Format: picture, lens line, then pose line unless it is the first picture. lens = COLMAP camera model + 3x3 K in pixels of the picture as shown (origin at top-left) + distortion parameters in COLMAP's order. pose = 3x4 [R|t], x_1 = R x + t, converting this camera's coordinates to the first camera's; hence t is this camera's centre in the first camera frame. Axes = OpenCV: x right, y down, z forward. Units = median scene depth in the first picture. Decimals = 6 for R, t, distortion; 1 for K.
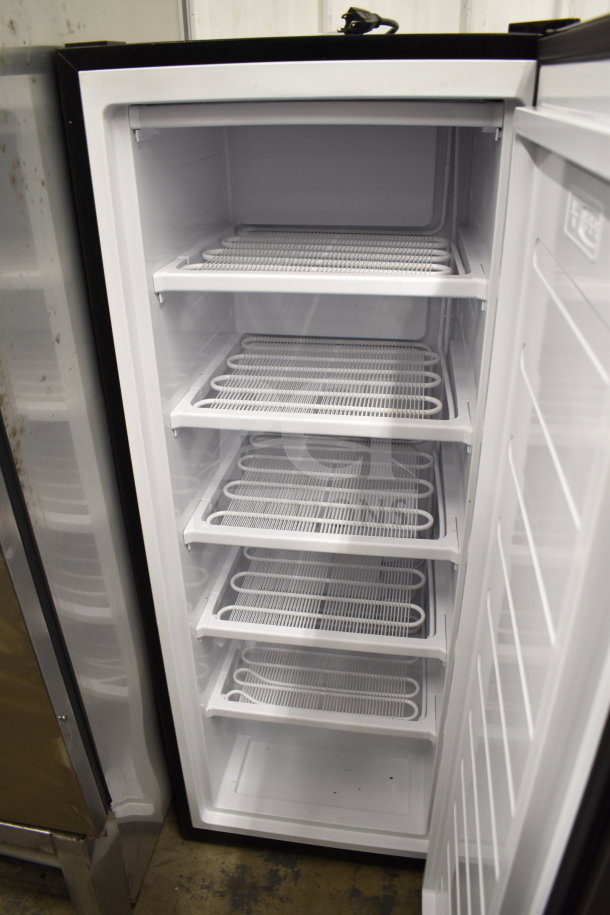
lens RADIAL K [[724.6, 0, 305.0], [0, 724.6, 457.5], [0, 0, 1]] dist [-0.035123, 0.000353]
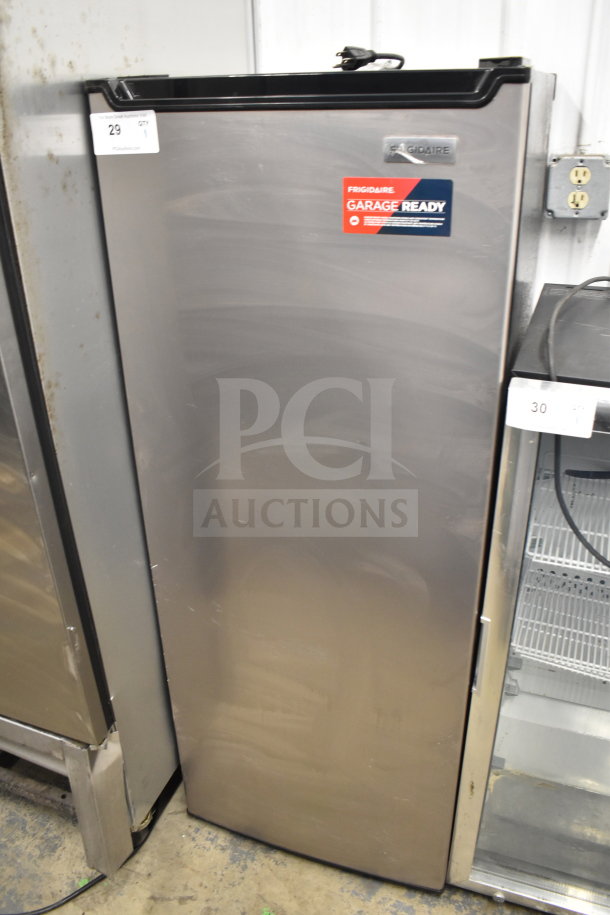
lens RADIAL K [[739.2, 0, 305.0], [0, 739.2, 457.5], [0, 0, 1]] dist [0.000640, 0.001550]
pose [[0.982165, 0.076218, -0.171881, 0.208926], [-0.084186, 0.995665, -0.039544, 0.082470], [0.168122, 0.053309, 0.984324, -0.145989]]
